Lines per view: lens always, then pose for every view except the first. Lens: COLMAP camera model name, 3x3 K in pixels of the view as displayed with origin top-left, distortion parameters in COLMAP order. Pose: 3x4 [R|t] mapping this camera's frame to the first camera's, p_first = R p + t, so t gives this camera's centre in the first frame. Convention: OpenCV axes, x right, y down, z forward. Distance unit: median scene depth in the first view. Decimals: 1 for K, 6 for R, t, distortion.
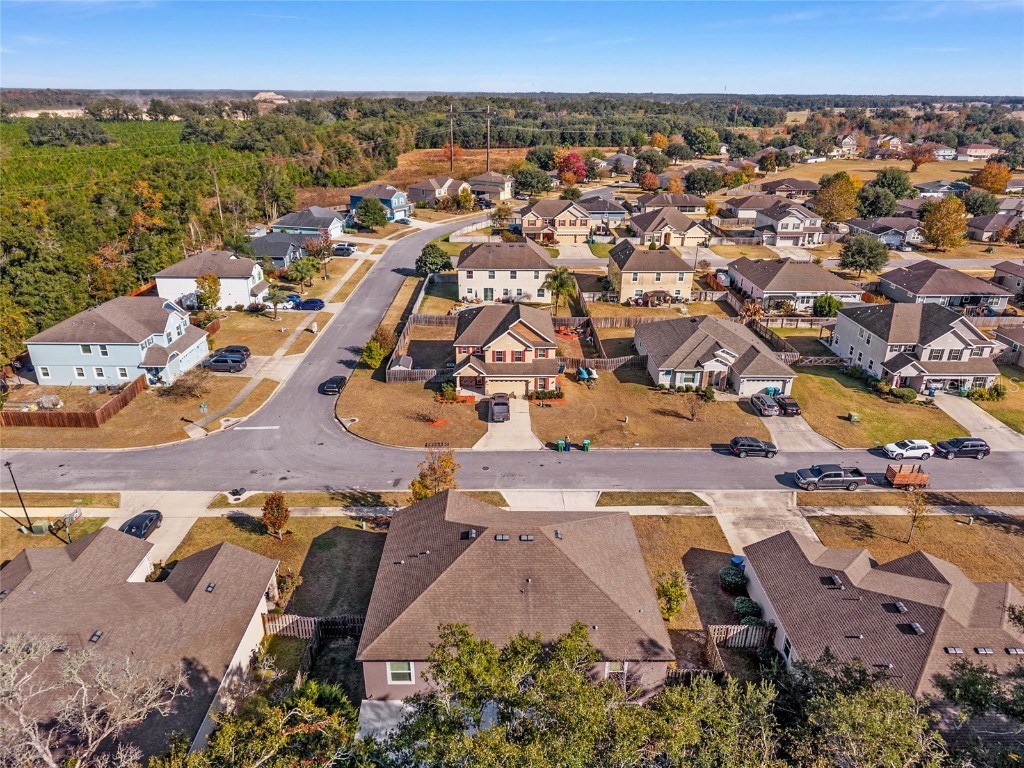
lens RADIAL K [[693.6, 0, 499.2], [0, 693.6, 385.2], [0, 0, 1]] dist [0.084278, -0.084097]
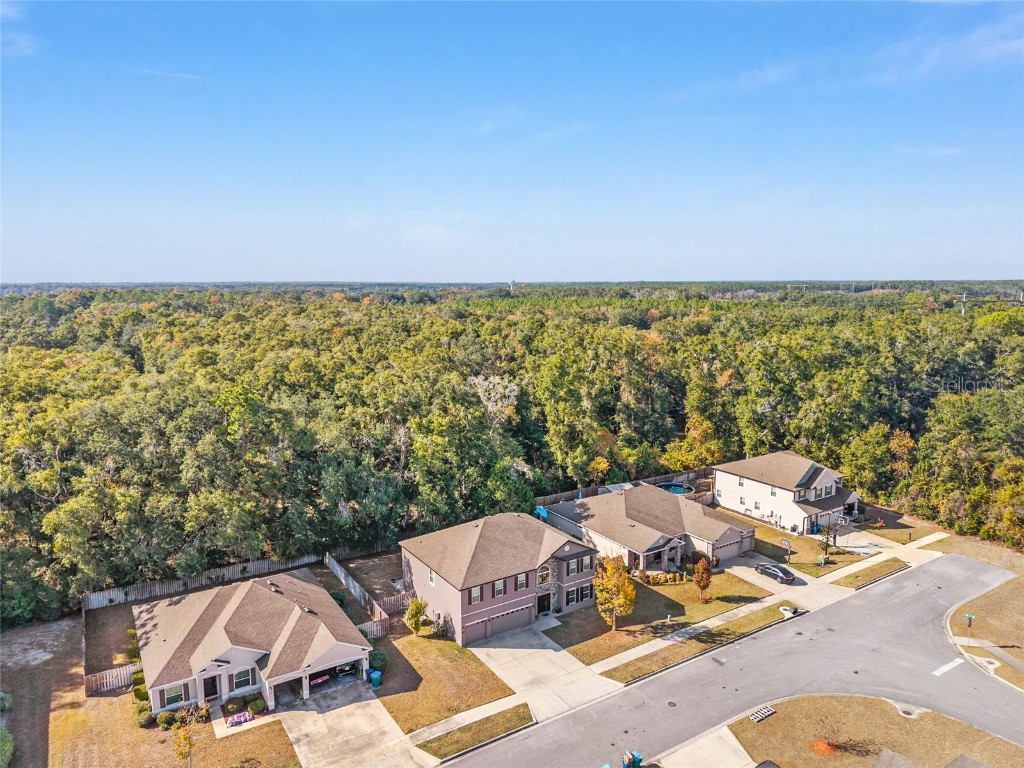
lens RADIAL K [[693.6, 0, 499.2], [0, 693.6, 385.2], [0, 0, 1]] dist [0.084278, -0.084097]
pose [[-0.850274, 0.081646, -0.519969, 0.465179], [-0.203639, 0.859932, 0.468026, -0.463430], [0.485350, 0.503836, -0.714552, 1.076828]]
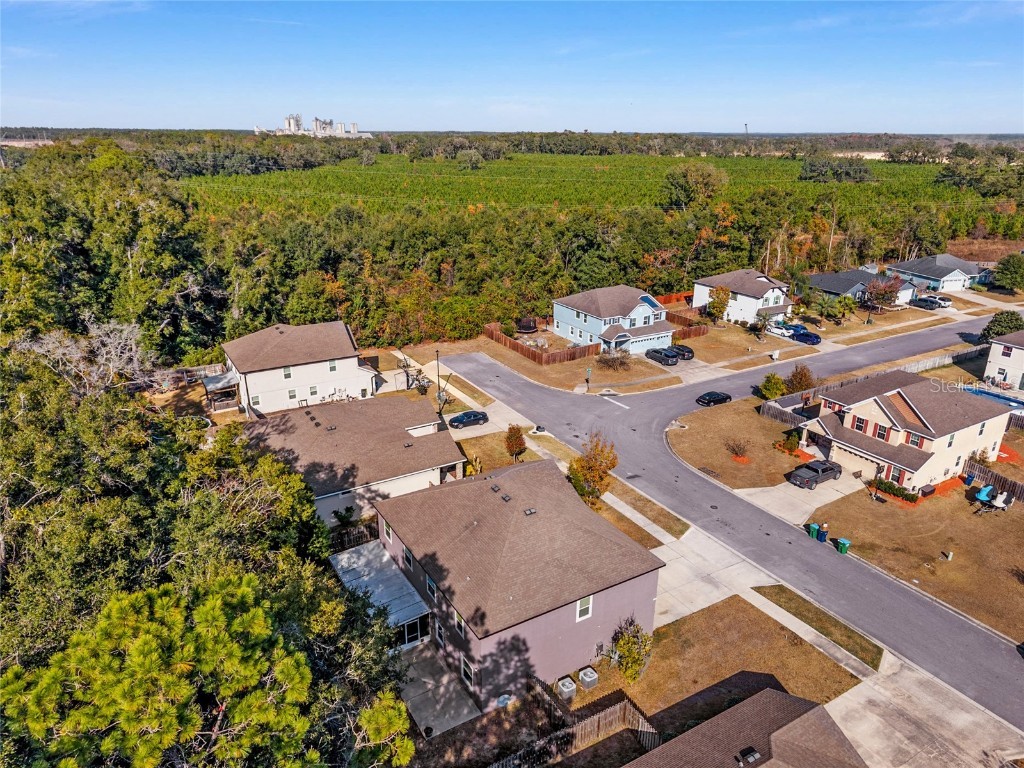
lens RADIAL K [[693.6, 0, 499.2], [0, 693.6, 385.2], [0, 0, 1]] dist [0.084278, -0.084097]
pose [[0.495936, 0.296394, -0.816210, 0.459567], [-0.342639, 0.930472, 0.129696, -0.046307], [0.797901, 0.215345, 0.563010, 0.165409]]
